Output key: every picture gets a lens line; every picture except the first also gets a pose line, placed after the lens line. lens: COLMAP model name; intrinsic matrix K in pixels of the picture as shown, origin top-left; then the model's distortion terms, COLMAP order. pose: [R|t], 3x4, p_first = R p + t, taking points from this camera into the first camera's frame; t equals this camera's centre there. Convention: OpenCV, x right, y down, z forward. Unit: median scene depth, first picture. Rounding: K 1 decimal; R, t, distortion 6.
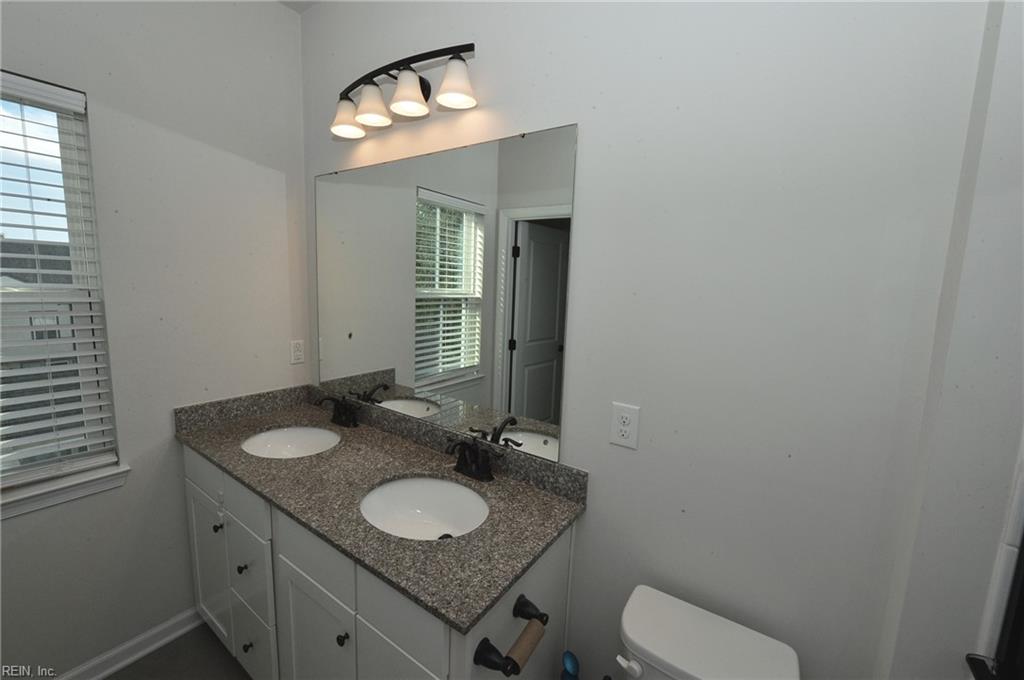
lens RADIAL K [[405.5, 0, 512.0], [0, 405.5, 340.0], [0, 0, 1]] dist [-0.002144, -0.000161]
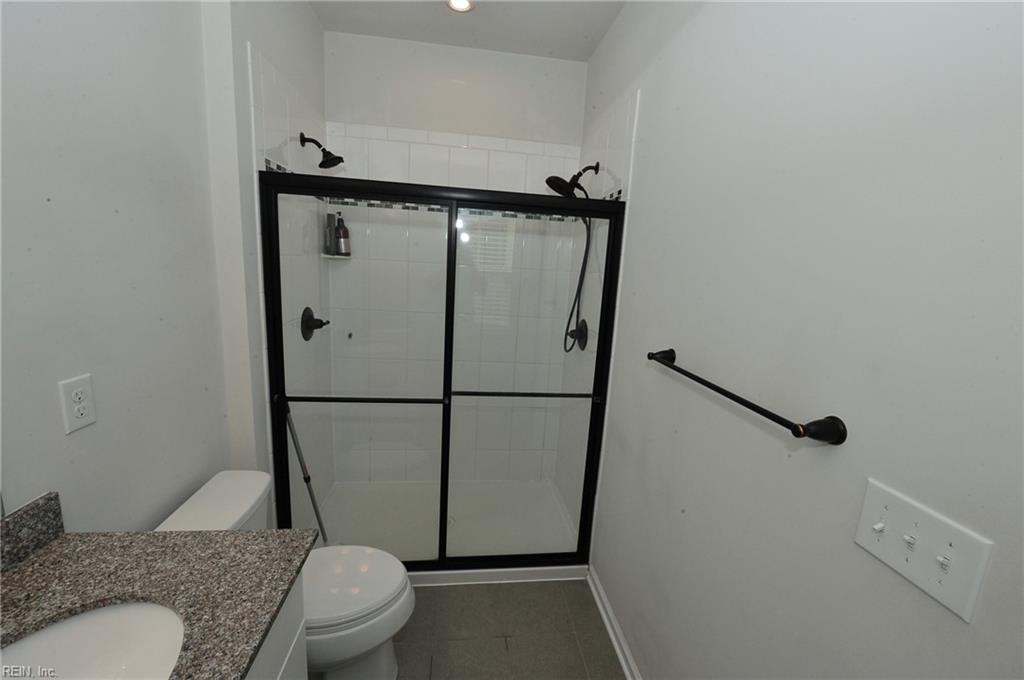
lens RADIAL K [[405.5, 0, 512.0], [0, 405.5, 340.0], [0, 0, 1]] dist [-0.002144, -0.000161]
pose [[-0.644797, -0.207651, 0.735607, -0.875889], [0.033074, 0.953910, 0.298266, -0.128741], [-0.763638, 0.216651, -0.608211, 0.802463]]
